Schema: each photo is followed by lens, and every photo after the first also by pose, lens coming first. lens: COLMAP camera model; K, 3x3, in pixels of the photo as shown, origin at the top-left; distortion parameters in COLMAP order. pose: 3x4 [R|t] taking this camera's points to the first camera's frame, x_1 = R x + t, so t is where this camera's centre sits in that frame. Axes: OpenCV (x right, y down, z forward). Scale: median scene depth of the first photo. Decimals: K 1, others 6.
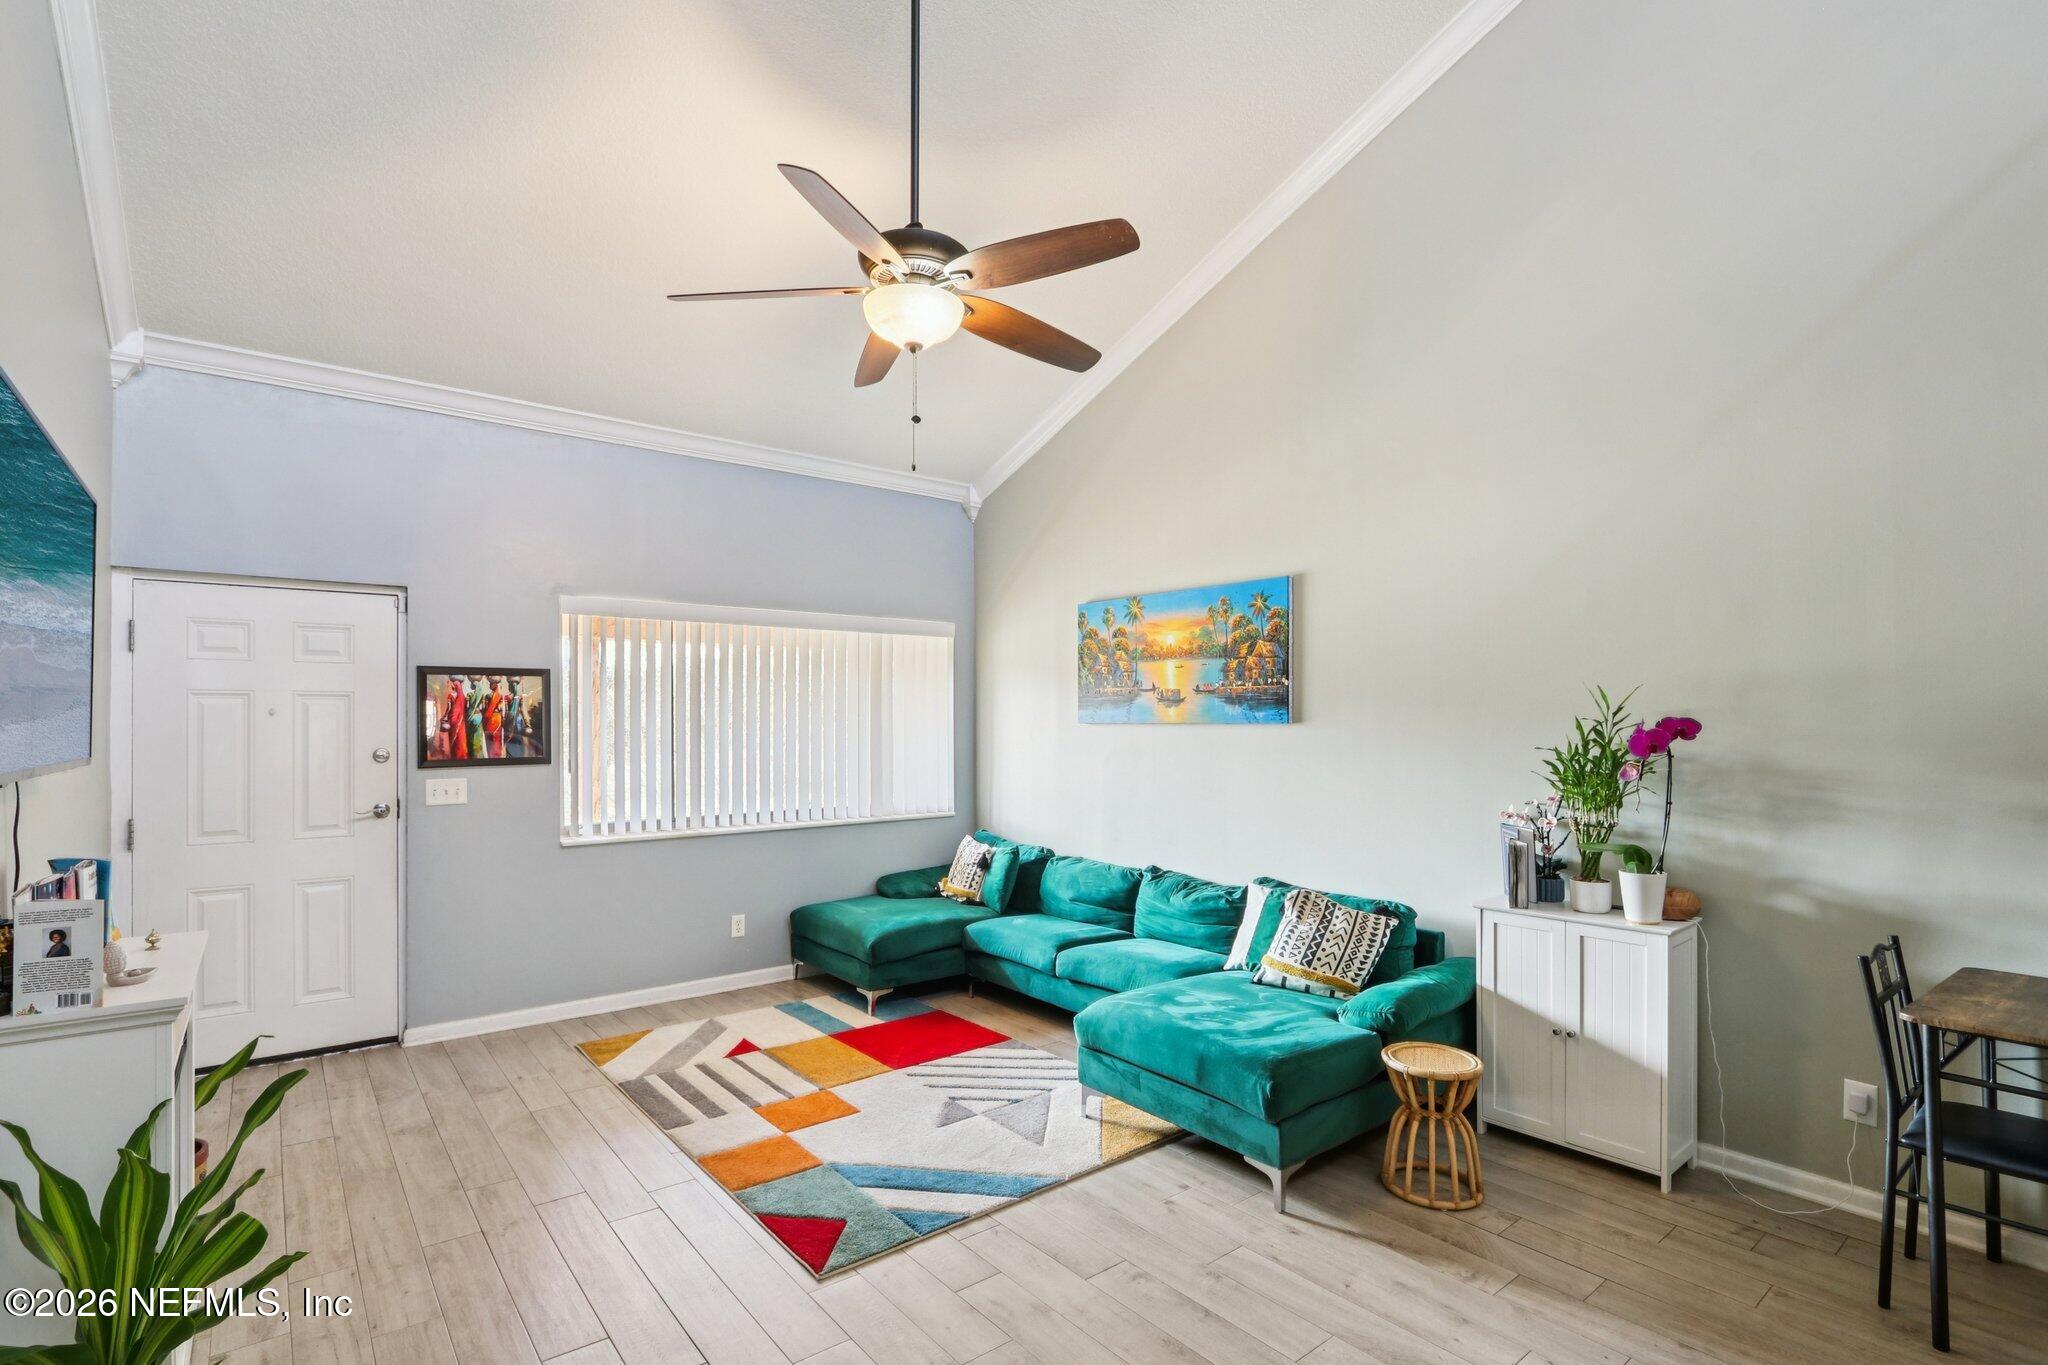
lens RADIAL K [[961.2, 0, 992.2], [0, 961.2, 715.4], [0, 0, 1]] dist [-0.021454, 0.005739]
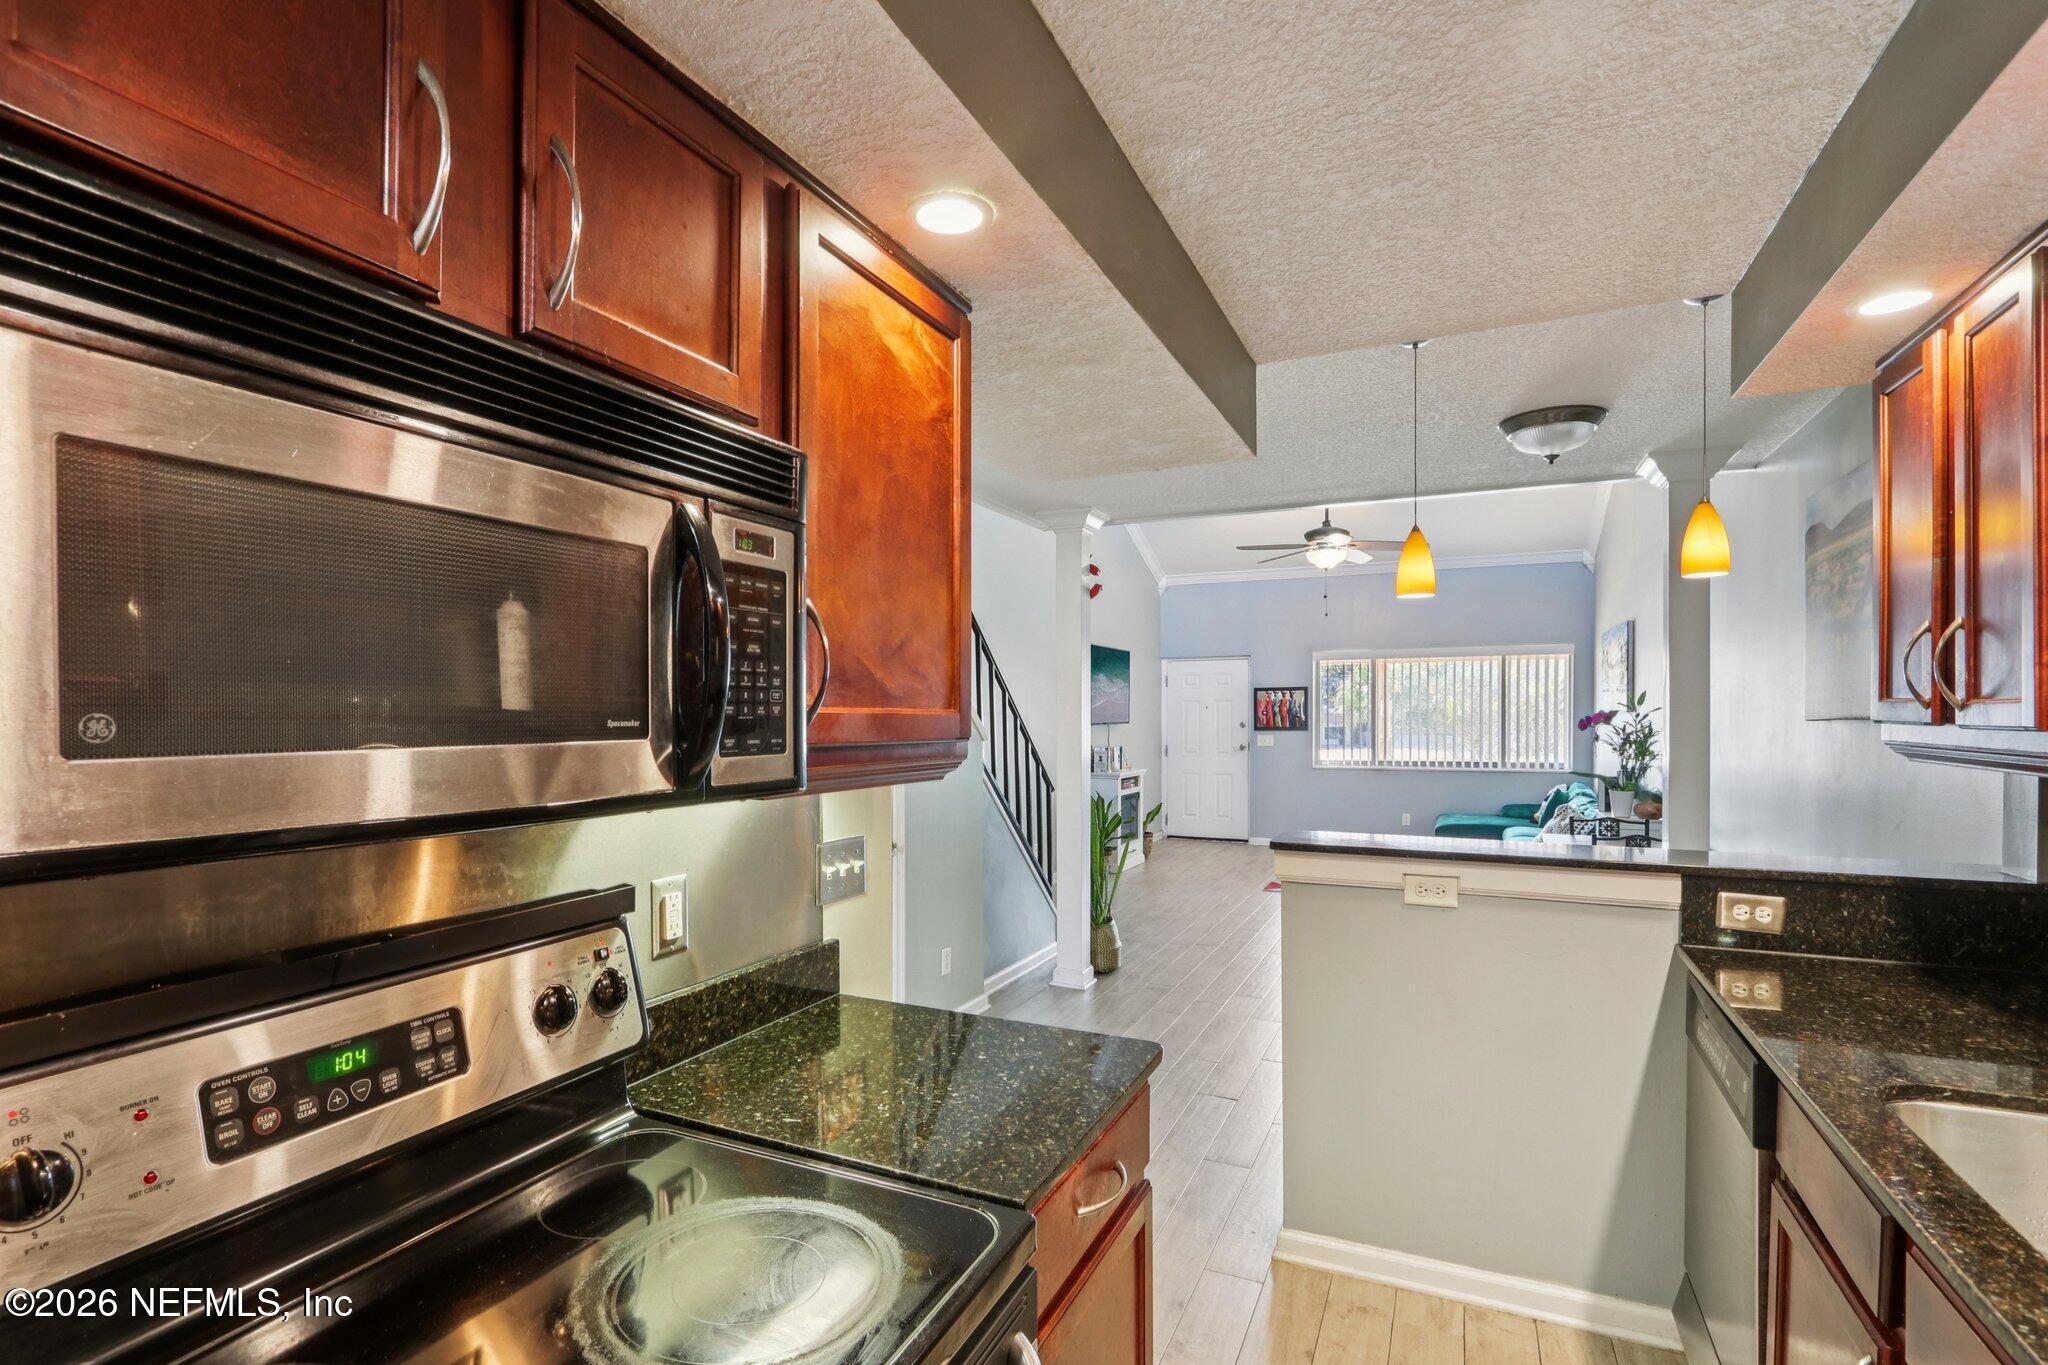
lens RADIAL K [[979.0, 0, 974.7], [0, 979.0, 729.8], [0, 0, 1]] dist [-0.016578, 0.002243]
pose [[0.430350, 0.016930, -0.902503, 1.320889], [0.010388, 0.999665, 0.023706, -0.011791], [0.902602, -0.019577, 0.430030, -0.696779]]
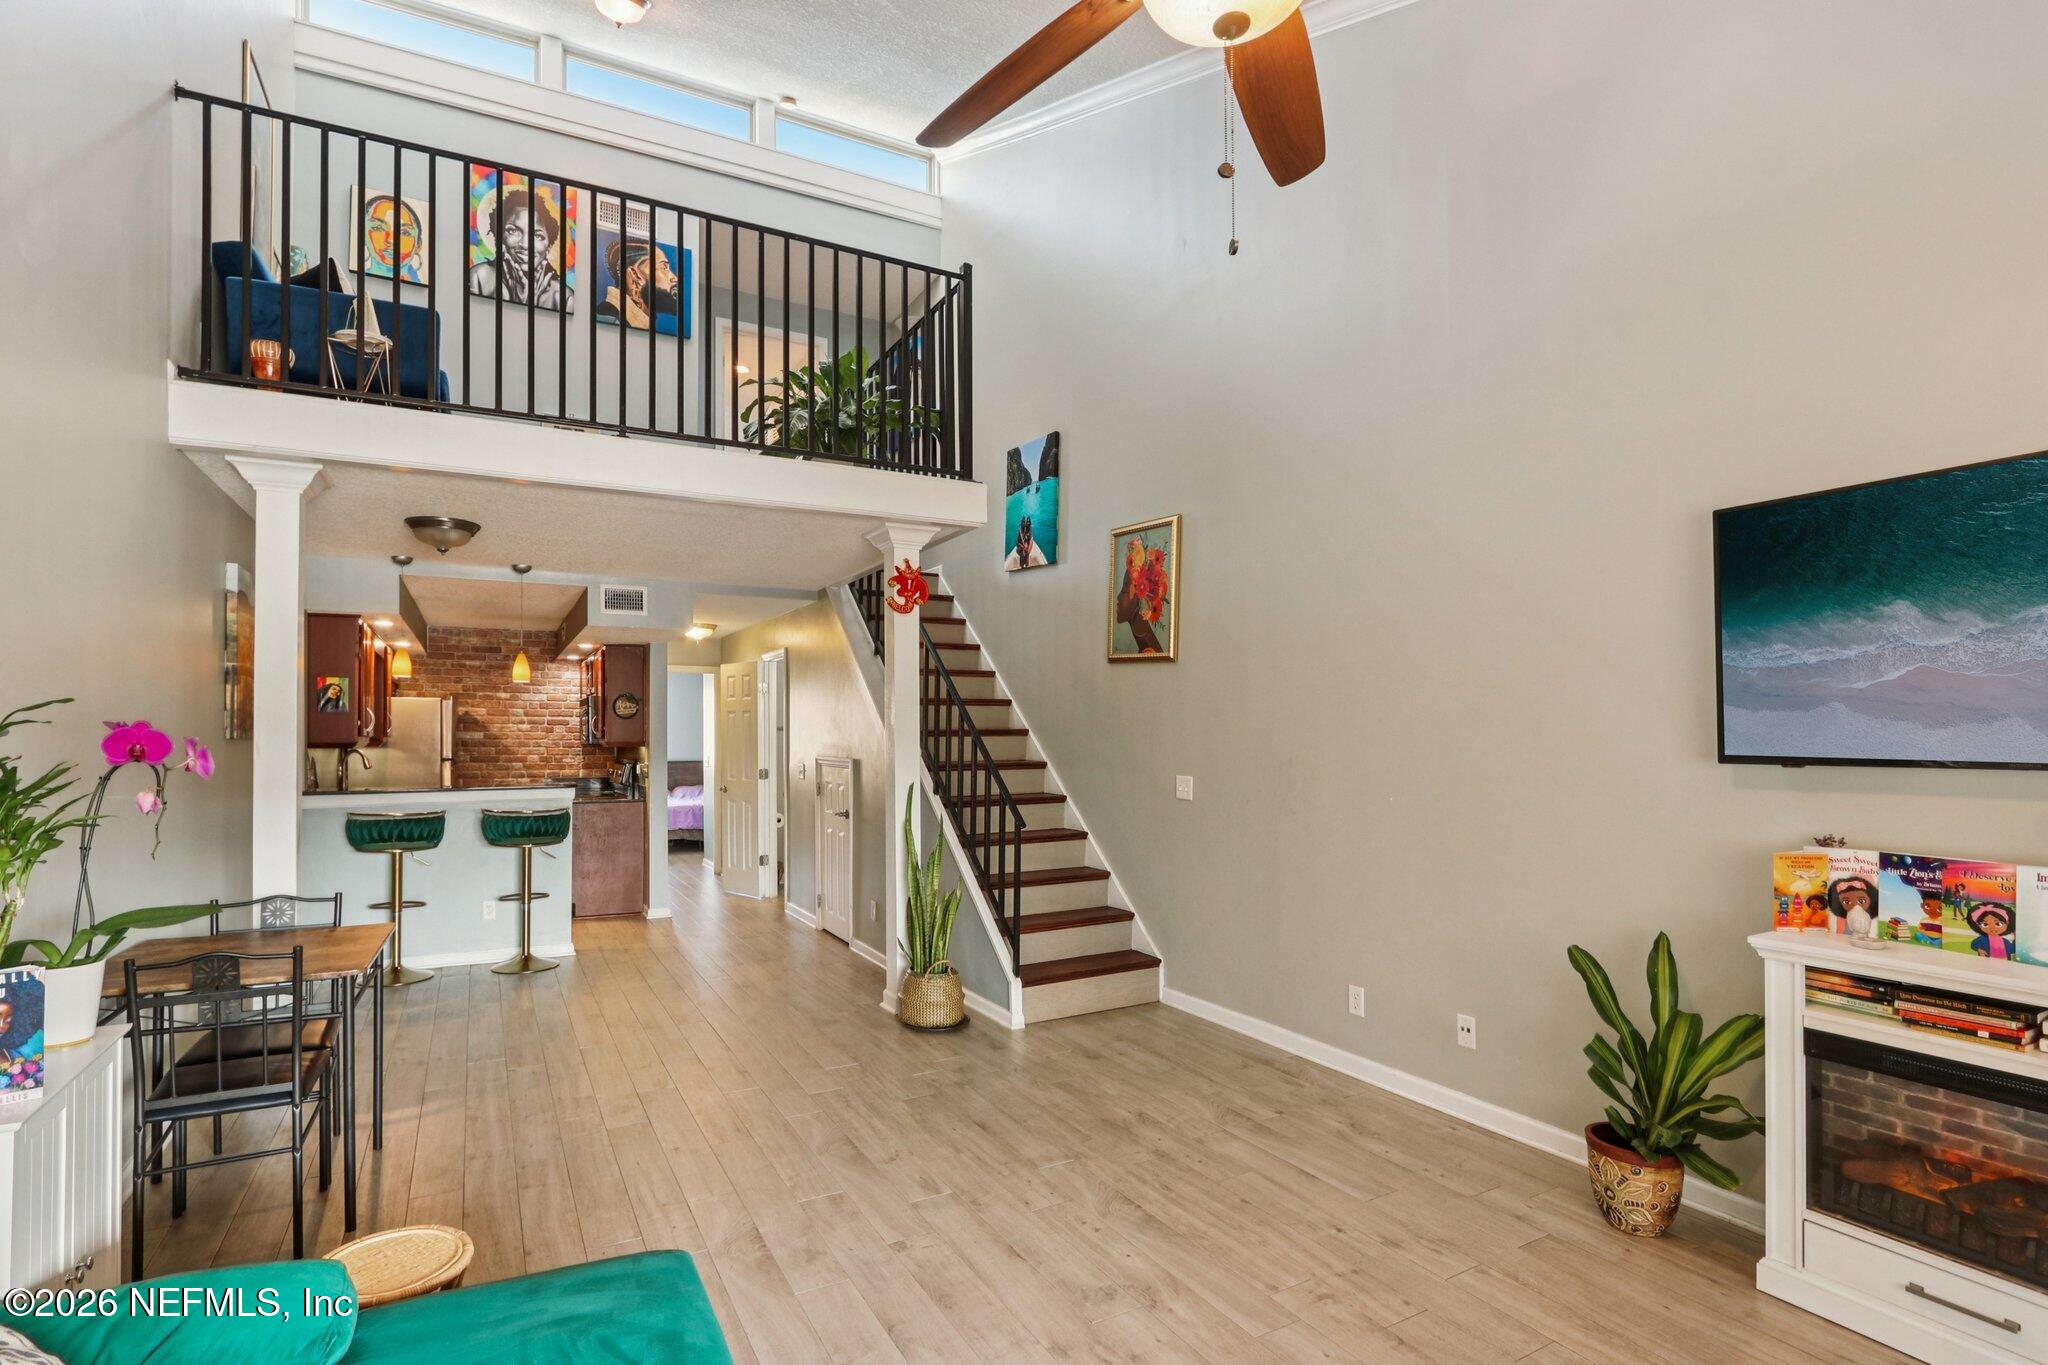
lens RADIAL K [[961.5, 0, 981.3], [0, 961.5, 729.0], [0, 0, 1]] dist [-0.015085, -0.000072]
pose [[-0.984046, 0.004612, 0.177856, -0.023432], [0.001527, 0.999846, -0.017480, 0.016081], [-0.177909, -0.016930, -0.983901, 1.074065]]
